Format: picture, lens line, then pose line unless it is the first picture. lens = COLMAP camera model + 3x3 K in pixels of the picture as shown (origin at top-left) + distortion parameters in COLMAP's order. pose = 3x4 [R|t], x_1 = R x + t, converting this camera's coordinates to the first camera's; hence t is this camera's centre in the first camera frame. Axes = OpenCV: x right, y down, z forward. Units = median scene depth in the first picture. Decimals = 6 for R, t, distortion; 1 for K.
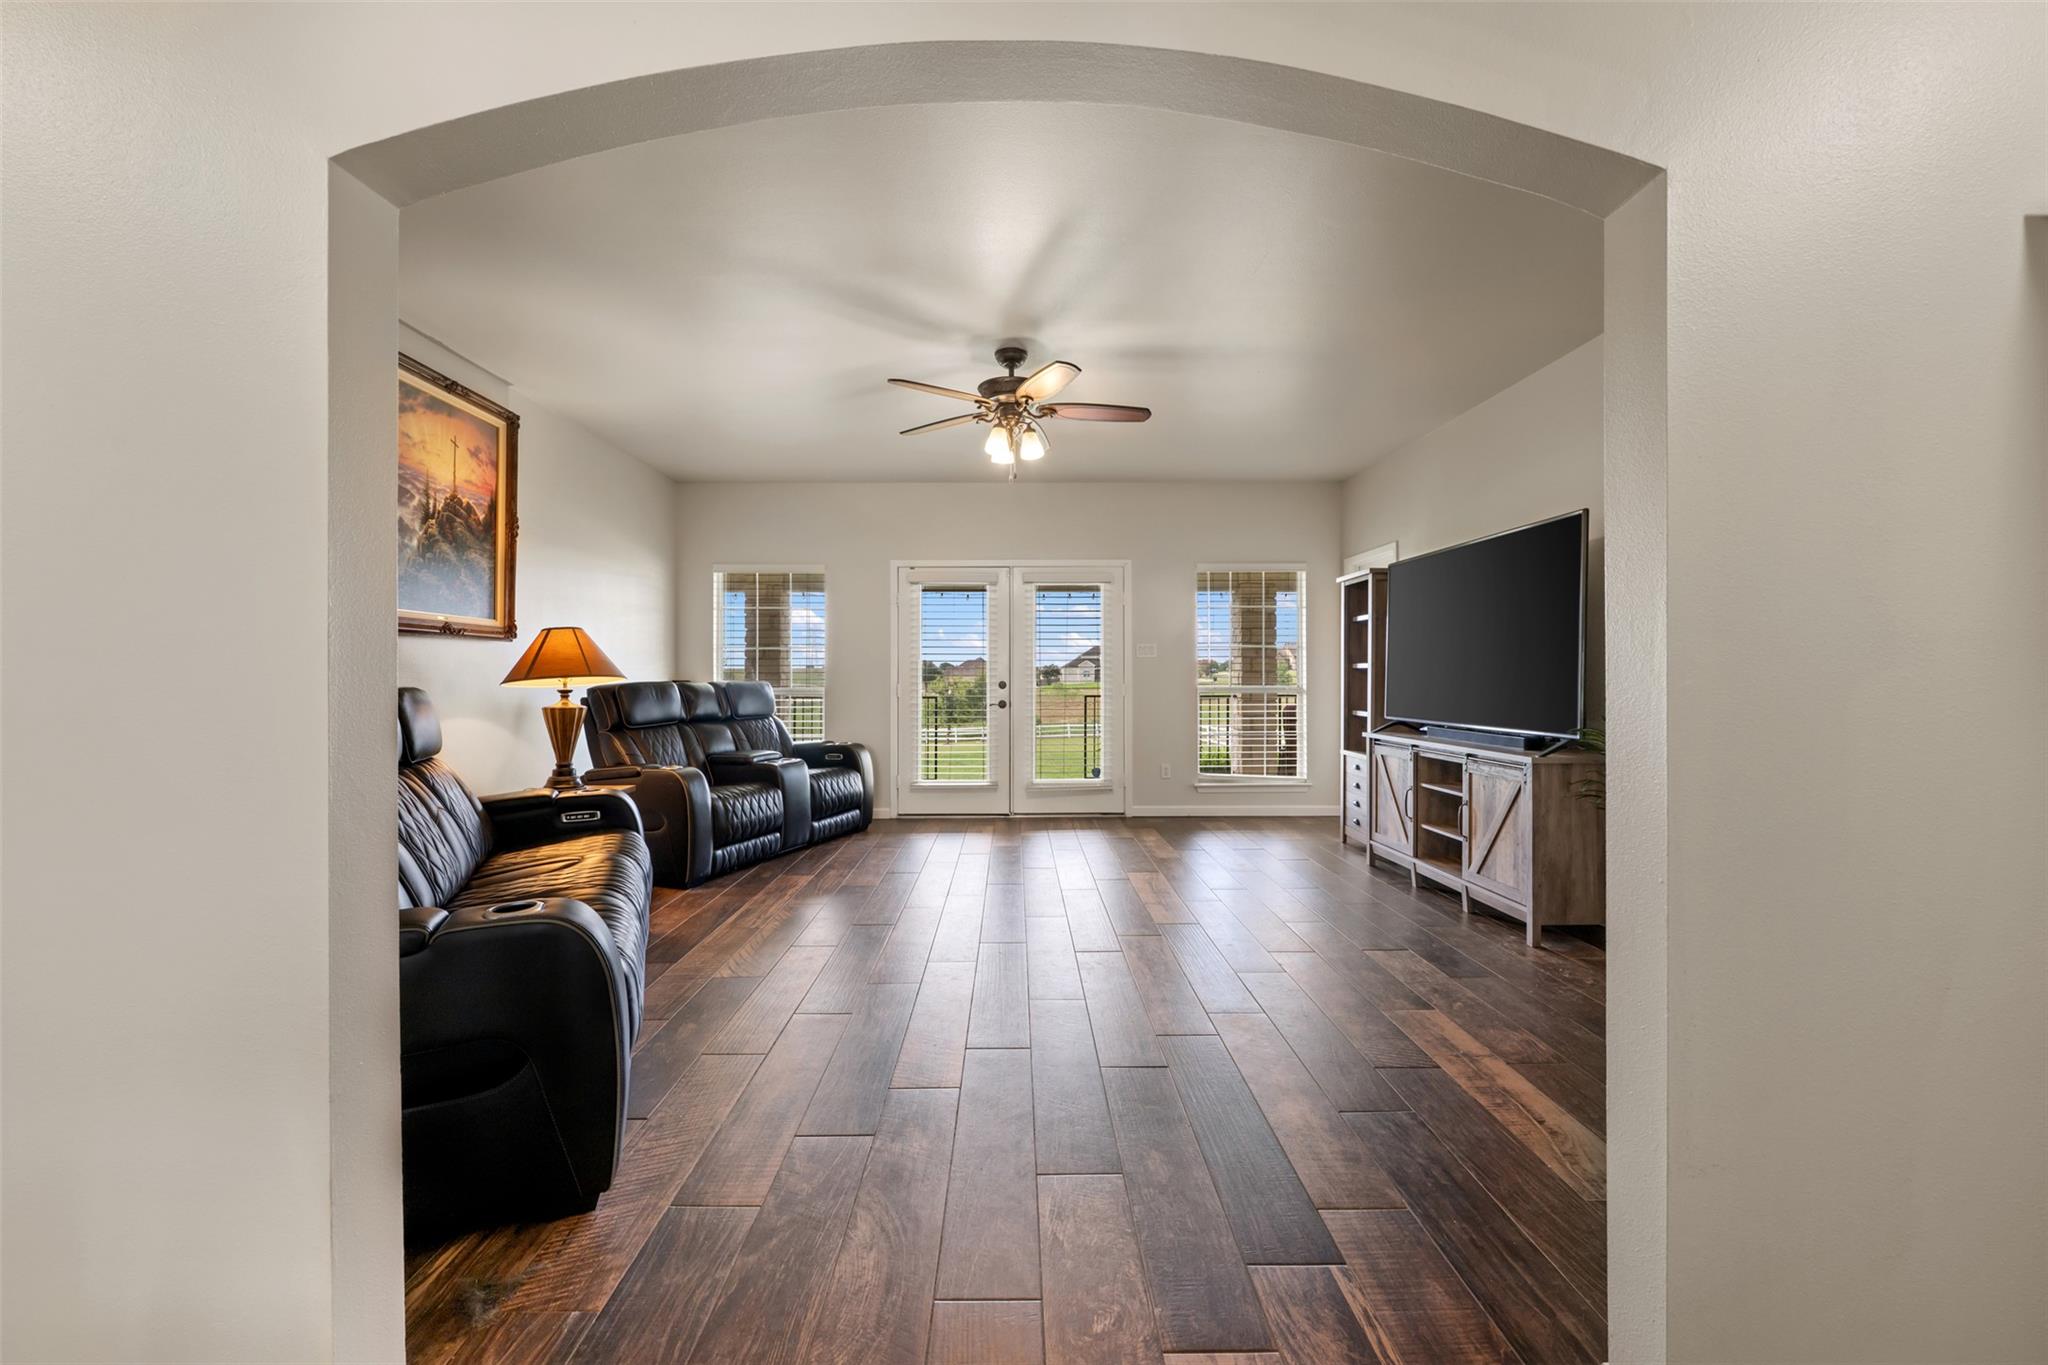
lens RADIAL K [[812.6, 0, 1021.8], [0, 812.6, 669.9], [0, 0, 1]] dist [-0.001873, -0.000074]
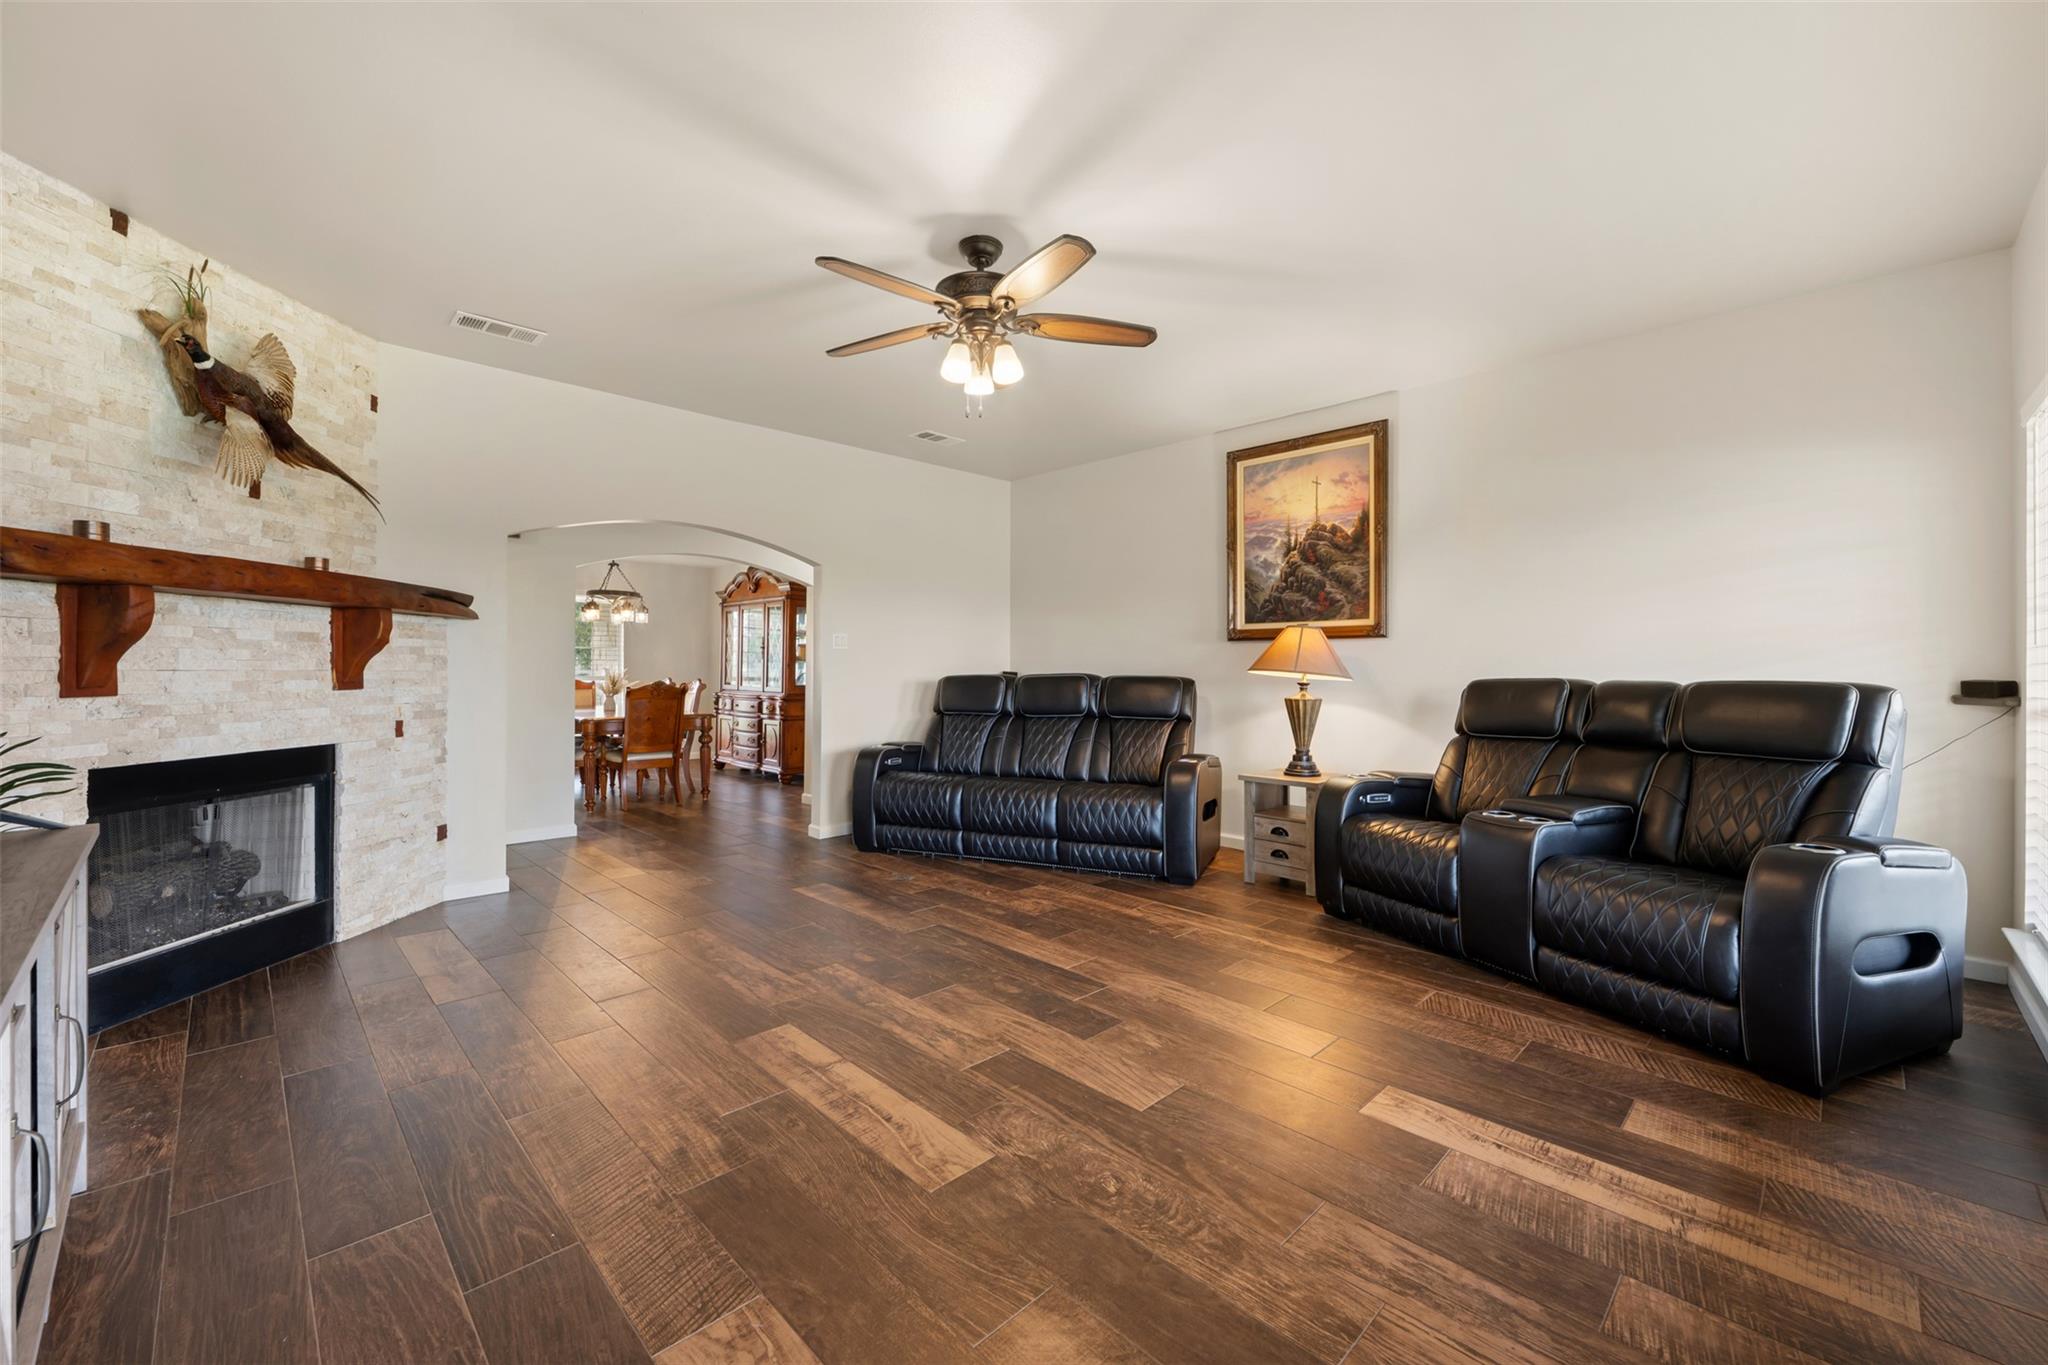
lens RADIAL K [[812.6, 0, 1021.8], [0, 812.6, 669.9], [0, 0, 1]] dist [-0.001873, -0.000074]
pose [[-0.723170, 0.001404, -0.690669, 0.471845], [0.004952, 0.999983, -0.003152, 0.008708], [0.690653, -0.005700, -0.723164, 1.542800]]
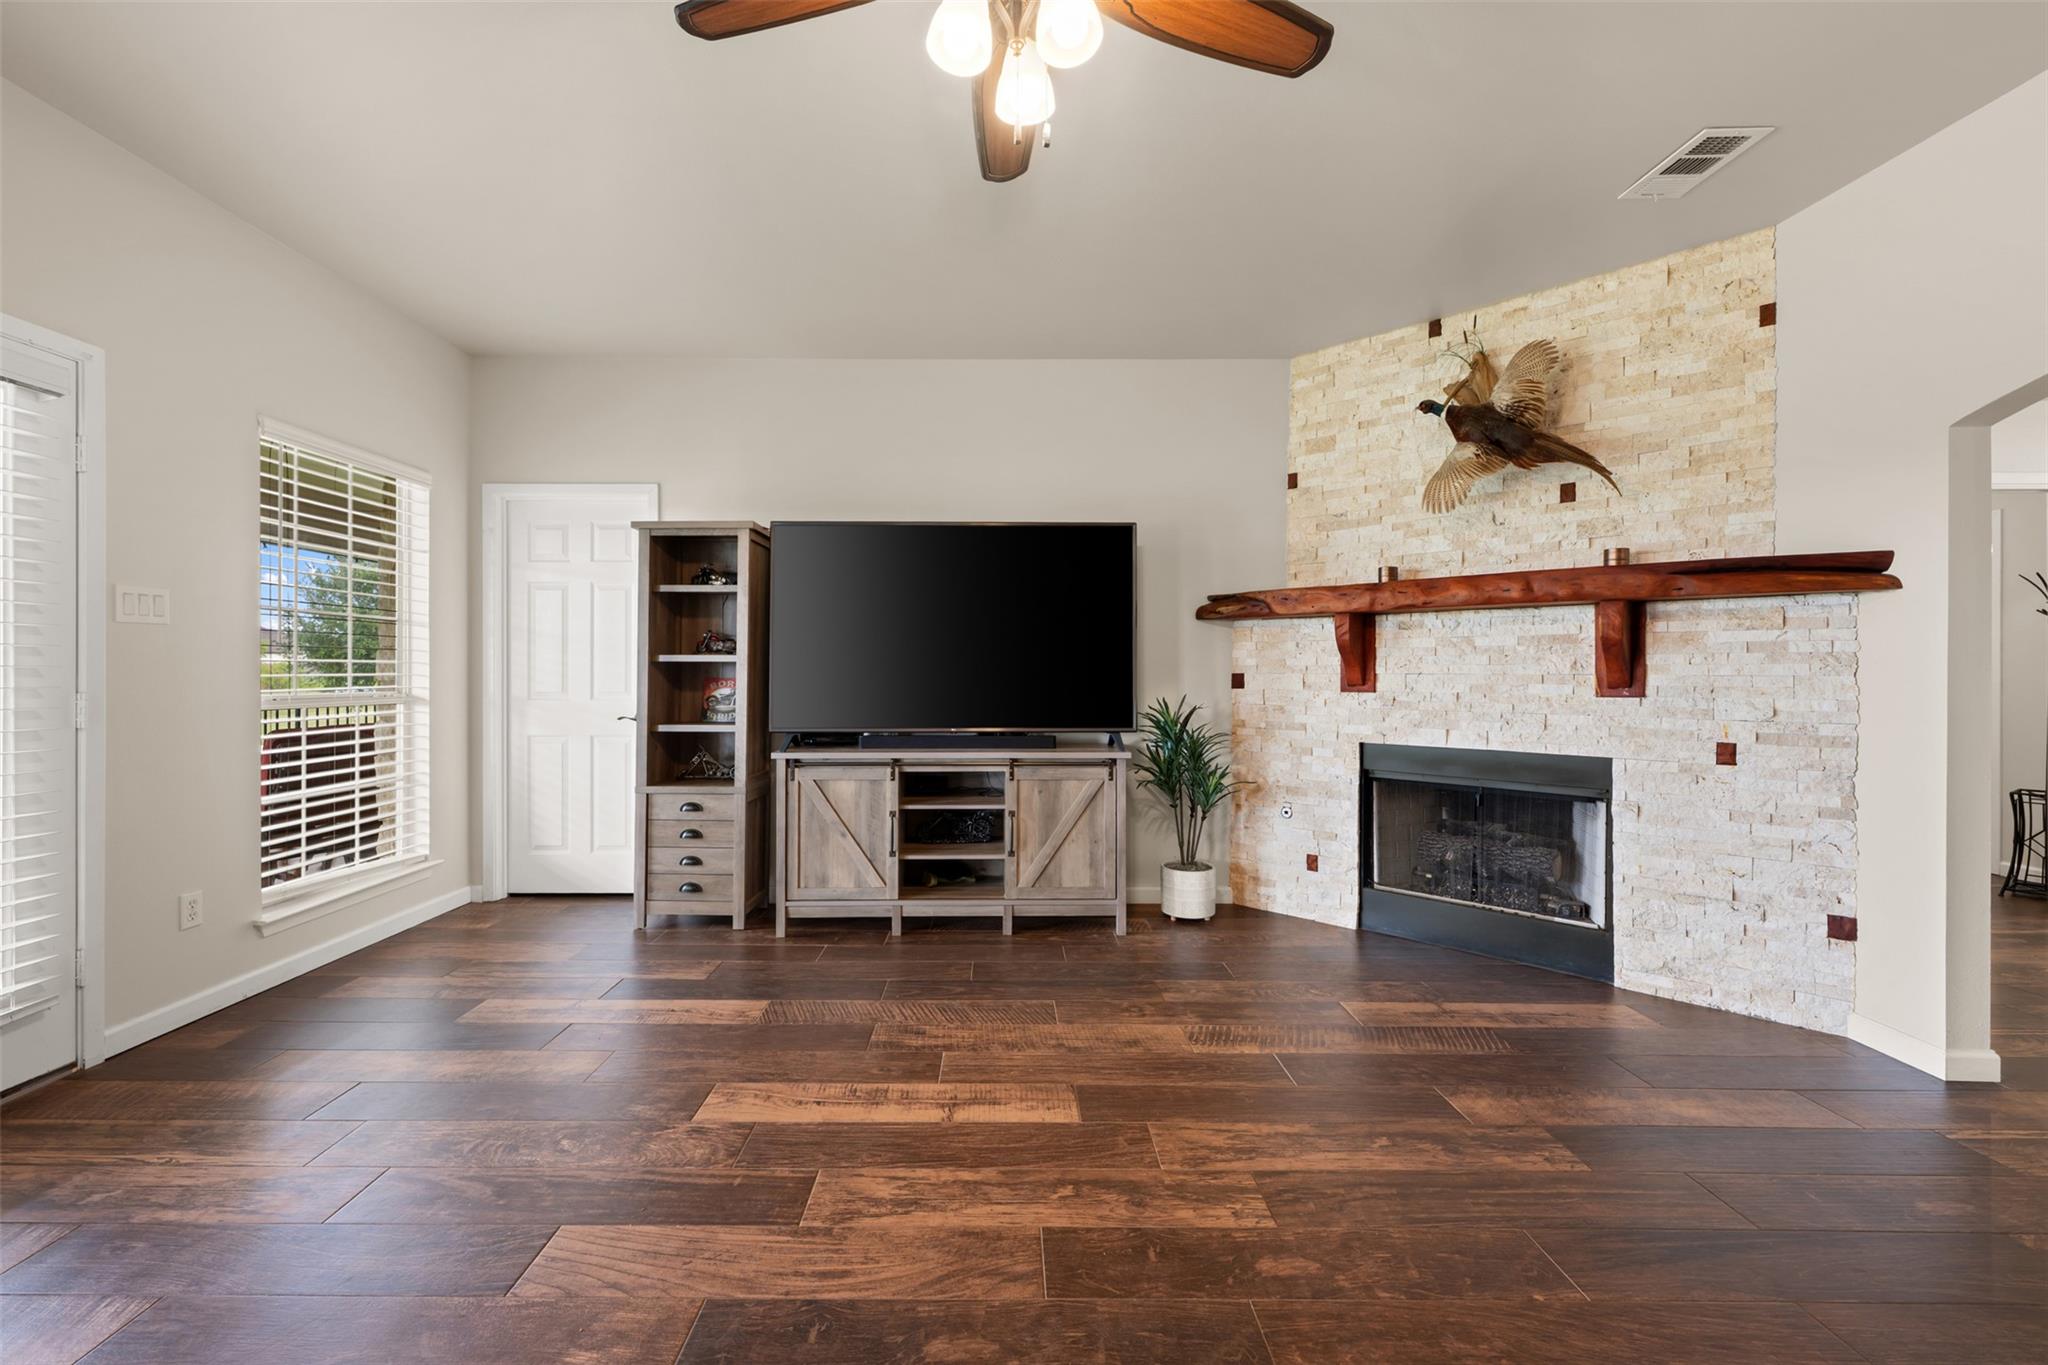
lens RADIAL K [[837.1, 0, 995.0], [0, 837.1, 672.8], [0, 0, 1]] dist [-0.001756, -0.000137]
pose [[0.015716, 0.001821, 0.999875, -0.378420], [-0.009341, 0.999955, -0.001675, 0.007904], [-0.999833, -0.009313, 0.015732, 0.984183]]
